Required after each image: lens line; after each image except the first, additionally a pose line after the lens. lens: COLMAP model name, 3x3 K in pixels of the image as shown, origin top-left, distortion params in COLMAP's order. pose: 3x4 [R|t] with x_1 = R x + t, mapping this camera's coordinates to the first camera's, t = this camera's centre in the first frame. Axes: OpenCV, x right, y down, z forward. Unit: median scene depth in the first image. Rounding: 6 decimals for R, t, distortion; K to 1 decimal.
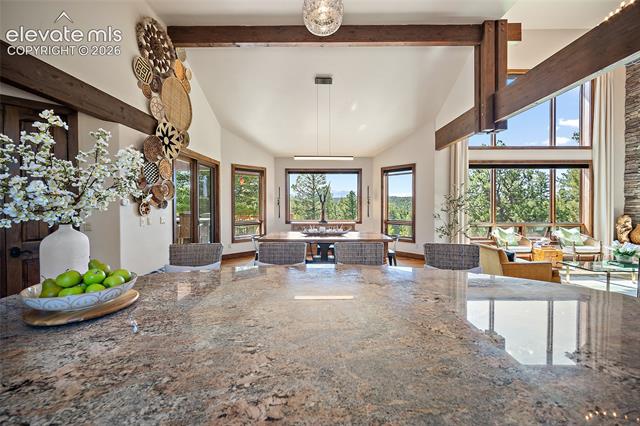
lens RADIAL K [[253.4, 0, 323.6], [0, 253.4, 206.3], [0, 0, 1]] dist [-0.001301, 0.000744]
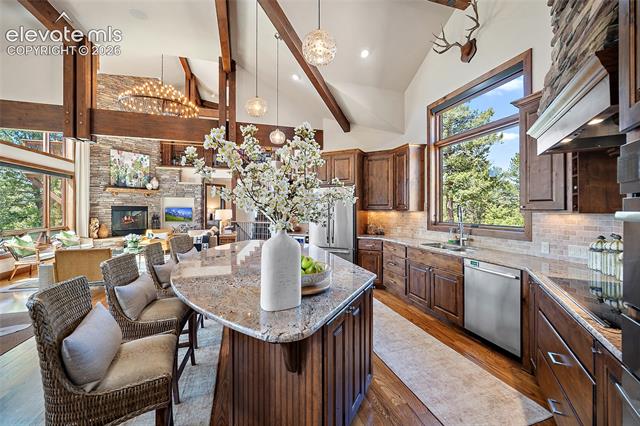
lens RADIAL K [[253.4, 0, 321.2], [0, 253.4, 208.3], [0, 0, 1]] dist [-0.001301, 0.000744]
pose [[-0.305032, 0.005493, 0.952326, -0.449300], [0.006910, 0.999970, -0.003555, -0.002389], [-0.952317, 0.005497, -0.305061, 0.270489]]
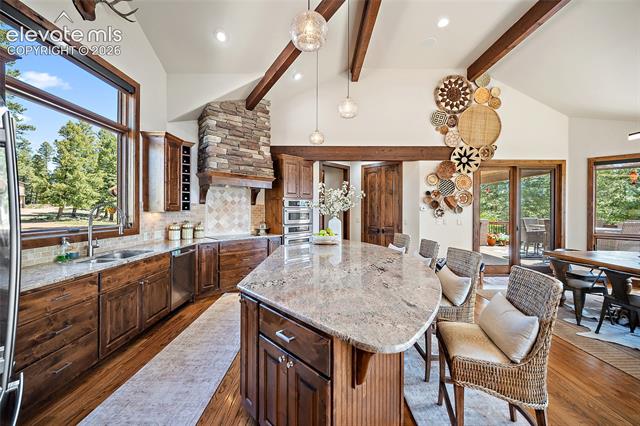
lens RADIAL K [[253.4, 0, 322.7], [0, 253.4, 210.0], [0, 0, 1]] dist [-0.001301, 0.000744]
pose [[0.016779, 0.001330, -0.999858, 0.451384], [-0.008727, 0.999961, 0.001184, -0.001886], [0.999821, 0.008706, 0.016790, 0.189957]]
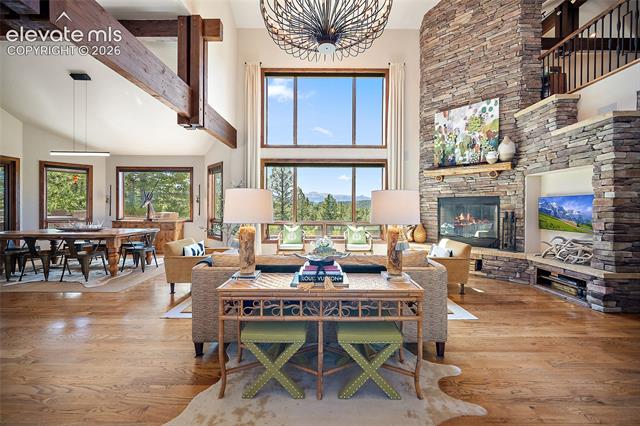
lens RADIAL K [[253.4, 0, 322.1], [0, 253.4, 209.1], [0, 0, 1]] dist [-0.001301, 0.000744]
pose [[0.999972, 0.007081, 0.002551, 0.838618], [-0.007071, 0.999968, -0.003741, 0.022030], [-0.002578, 0.003722, 0.999990, -0.002408]]
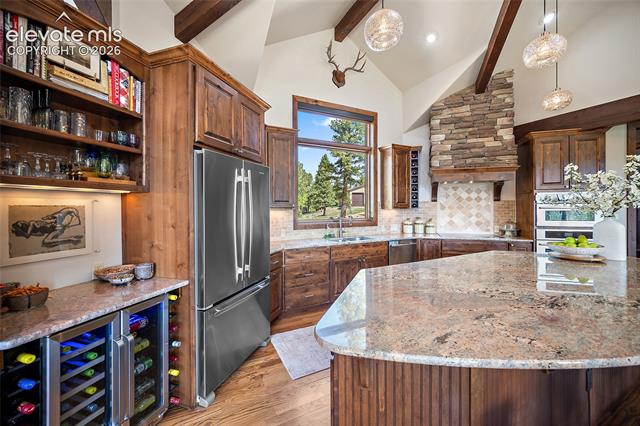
lens RADIAL K [[253.4, 0, 322.2], [0, 253.4, 208.4], [0, 0, 1]] dist [-0.001301, 0.000744]
pose [[-0.886333, 0.007253, -0.462993, 0.367997], [0.003270, 0.999950, 0.009405, -0.003253], [0.463038, 0.006822, -0.886312, 0.383051]]
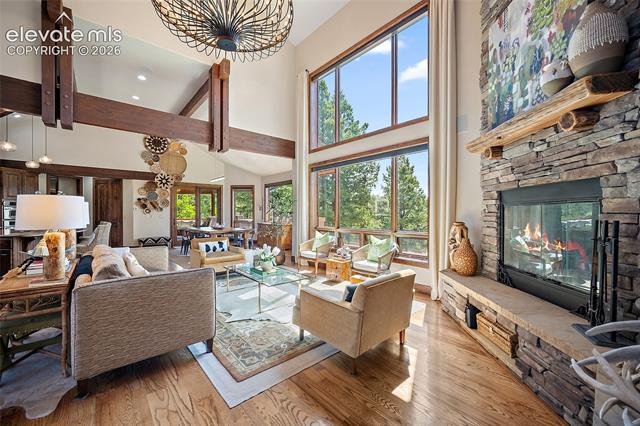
lens RADIAL K [[253.4, 0, 324.7], [0, 253.4, 214.3], [0, 0, 1]] dist [-0.001301, 0.000744]
pose [[0.669662, 0.005468, -0.742646, 1.426206], [-0.004151, 0.999985, 0.003619, 0.015641], [0.742655, 0.000659, 0.669674, 0.387763]]
